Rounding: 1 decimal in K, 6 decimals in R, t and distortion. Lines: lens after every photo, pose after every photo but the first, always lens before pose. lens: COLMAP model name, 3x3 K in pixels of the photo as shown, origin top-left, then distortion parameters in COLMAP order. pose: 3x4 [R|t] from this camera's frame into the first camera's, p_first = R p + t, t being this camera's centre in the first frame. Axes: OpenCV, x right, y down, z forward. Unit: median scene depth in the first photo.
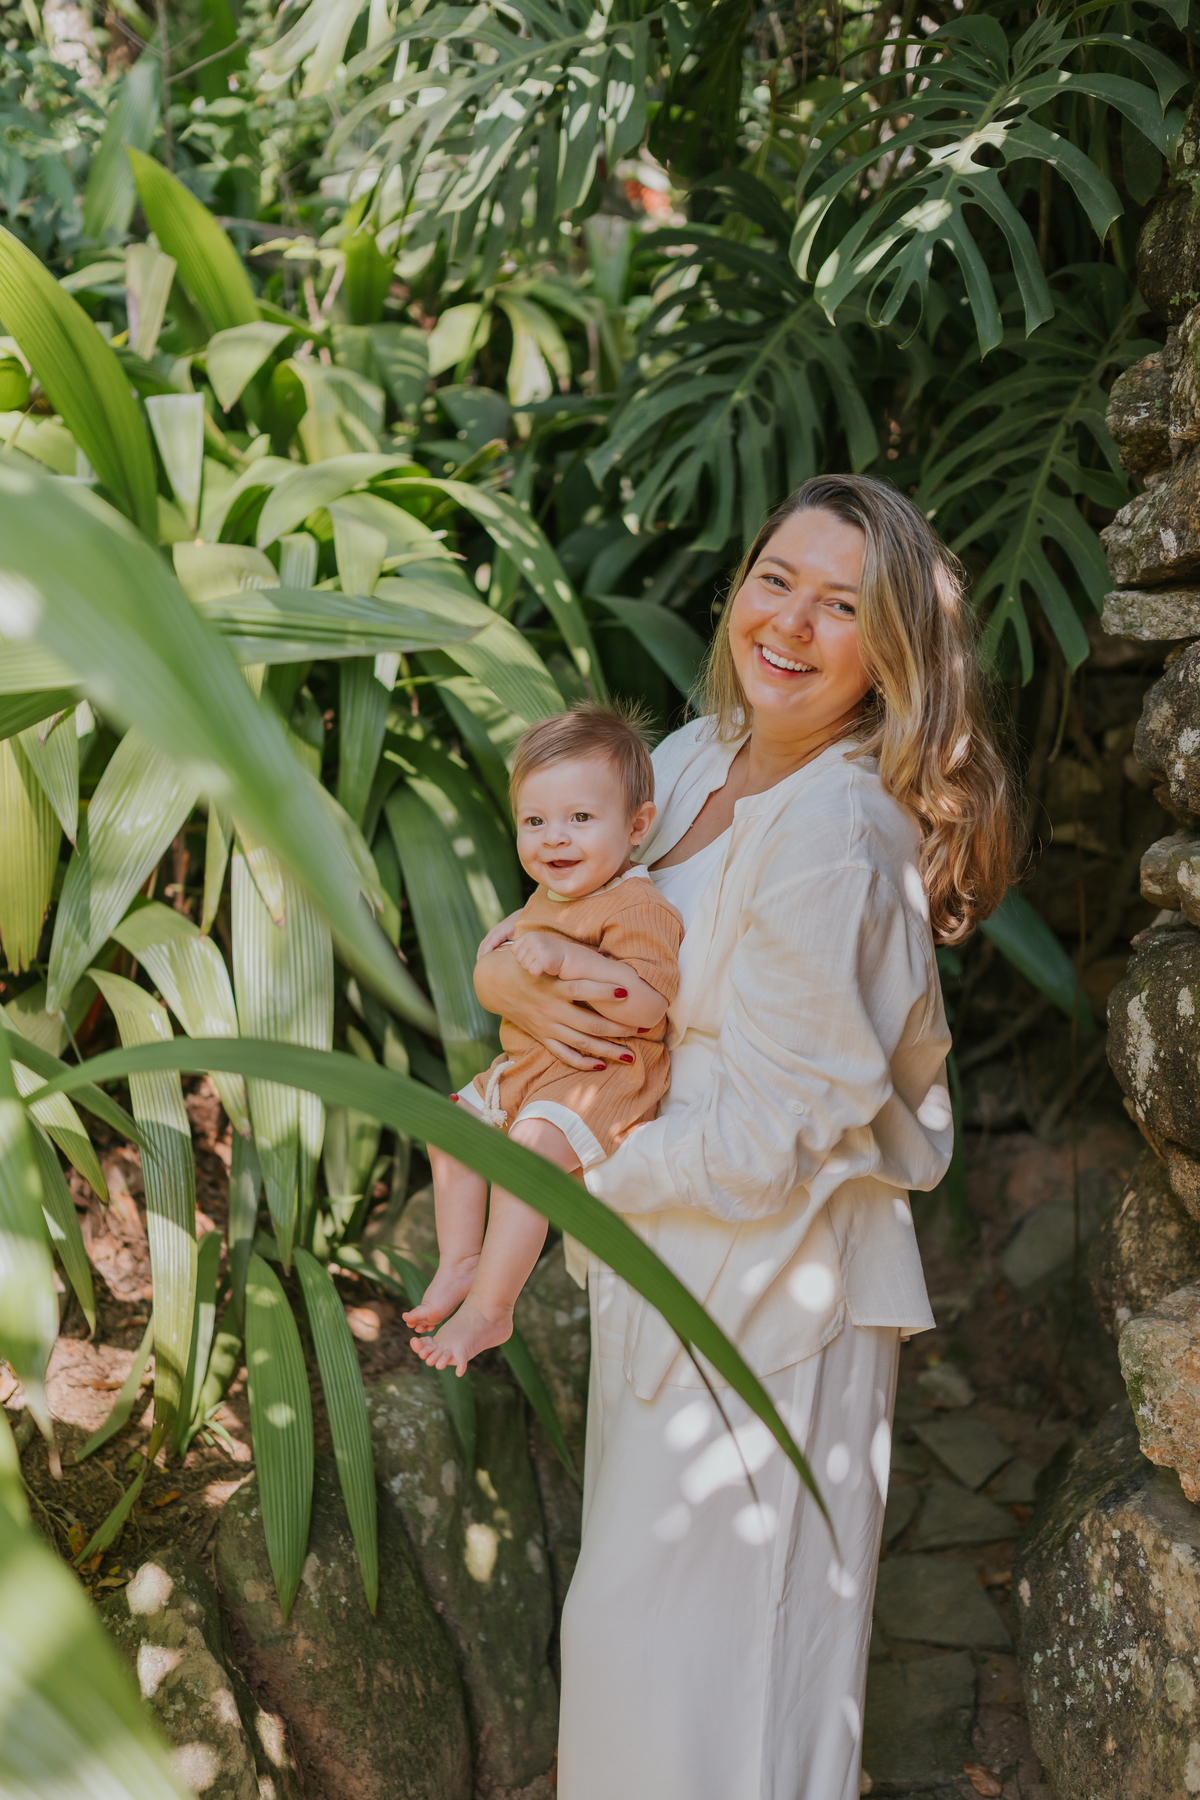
lens RADIAL K [[1760.7, 0, 598.0], [0, 1760.7, 929.4], [0, 0, 1]] dist [-0.003761, -0.008866]
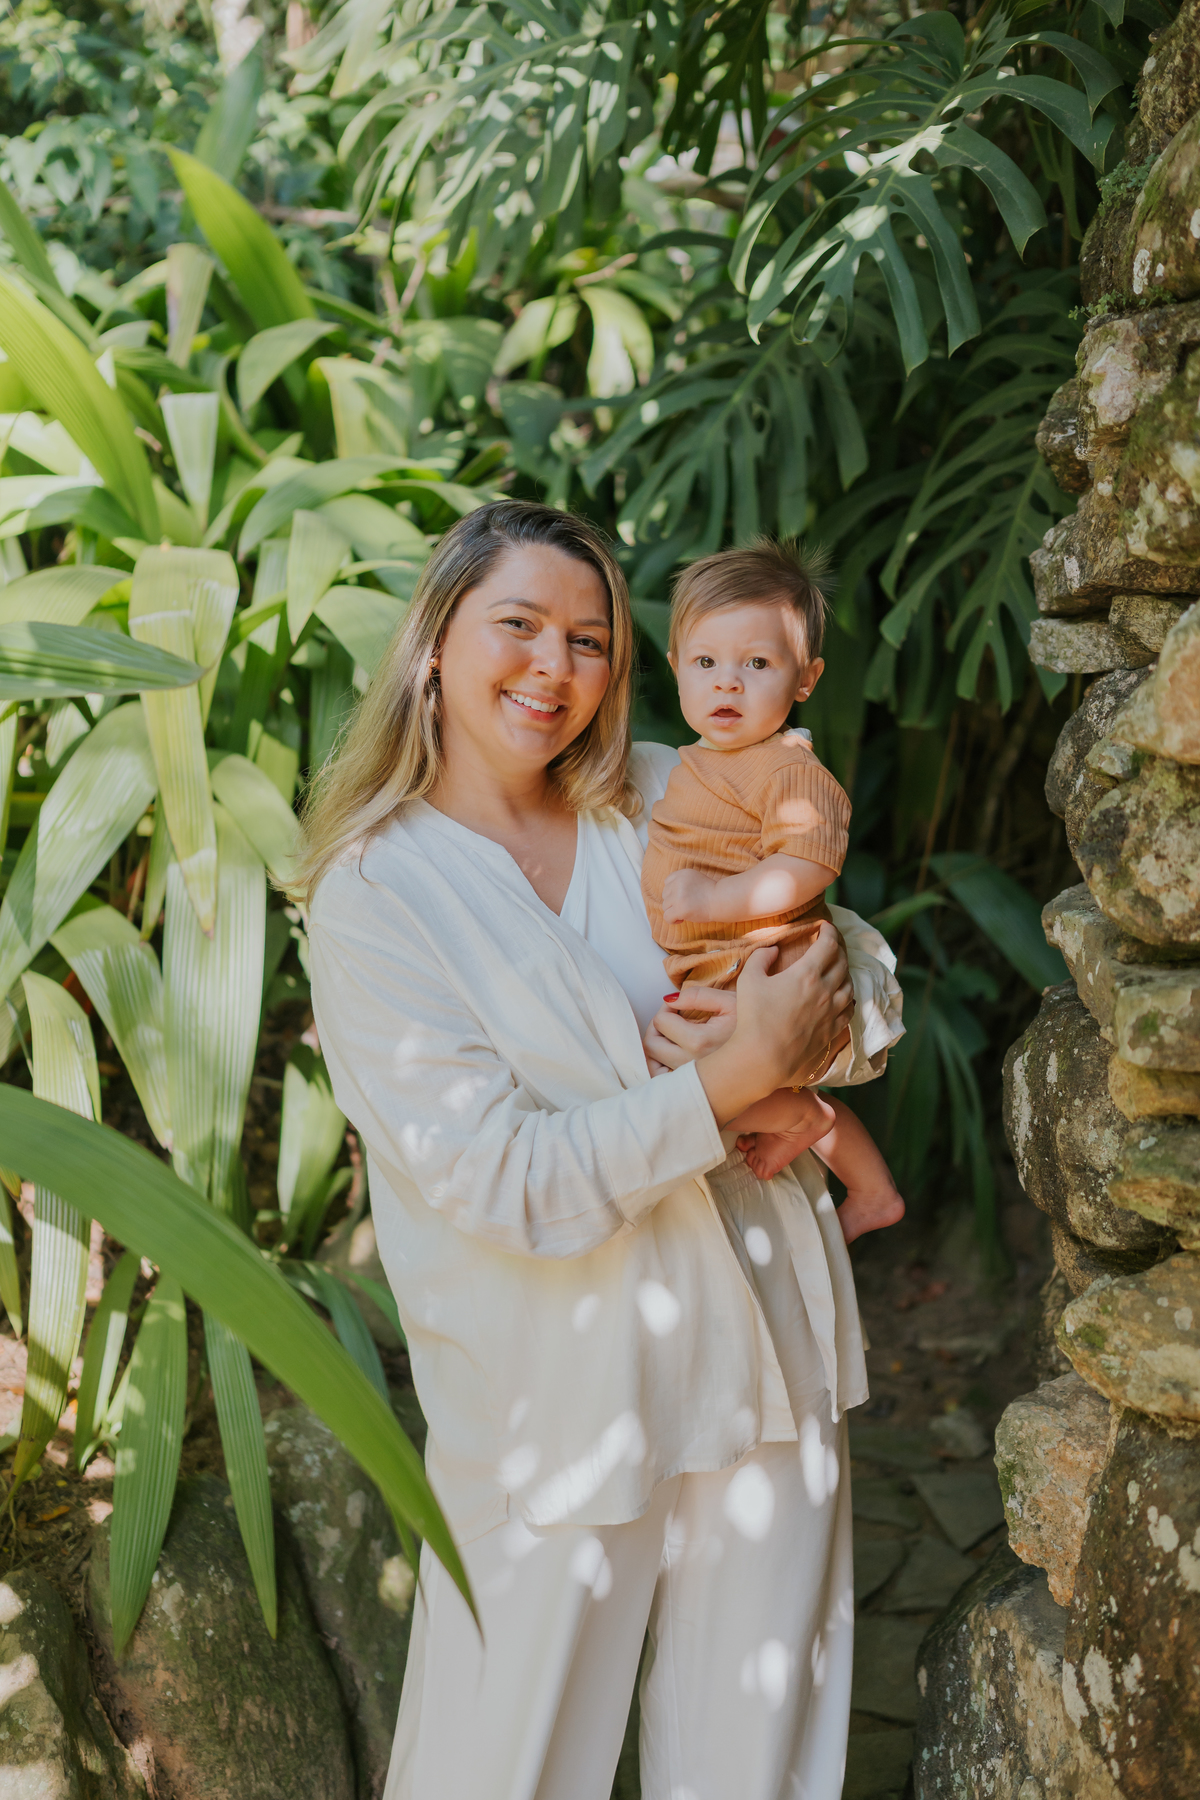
lens RADIAL K [[1772.4, 0, 618.4], [0, 1772.4, 880.6], [0, 0, 1]] dist [-0.009362, 0.004197]
pose [[0.993716, 0.033826, -0.106700, 0.172399], [-0.035622, 0.999253, -0.014969, -0.029953], [0.106114, 0.018676, 0.994179, 0.039141]]
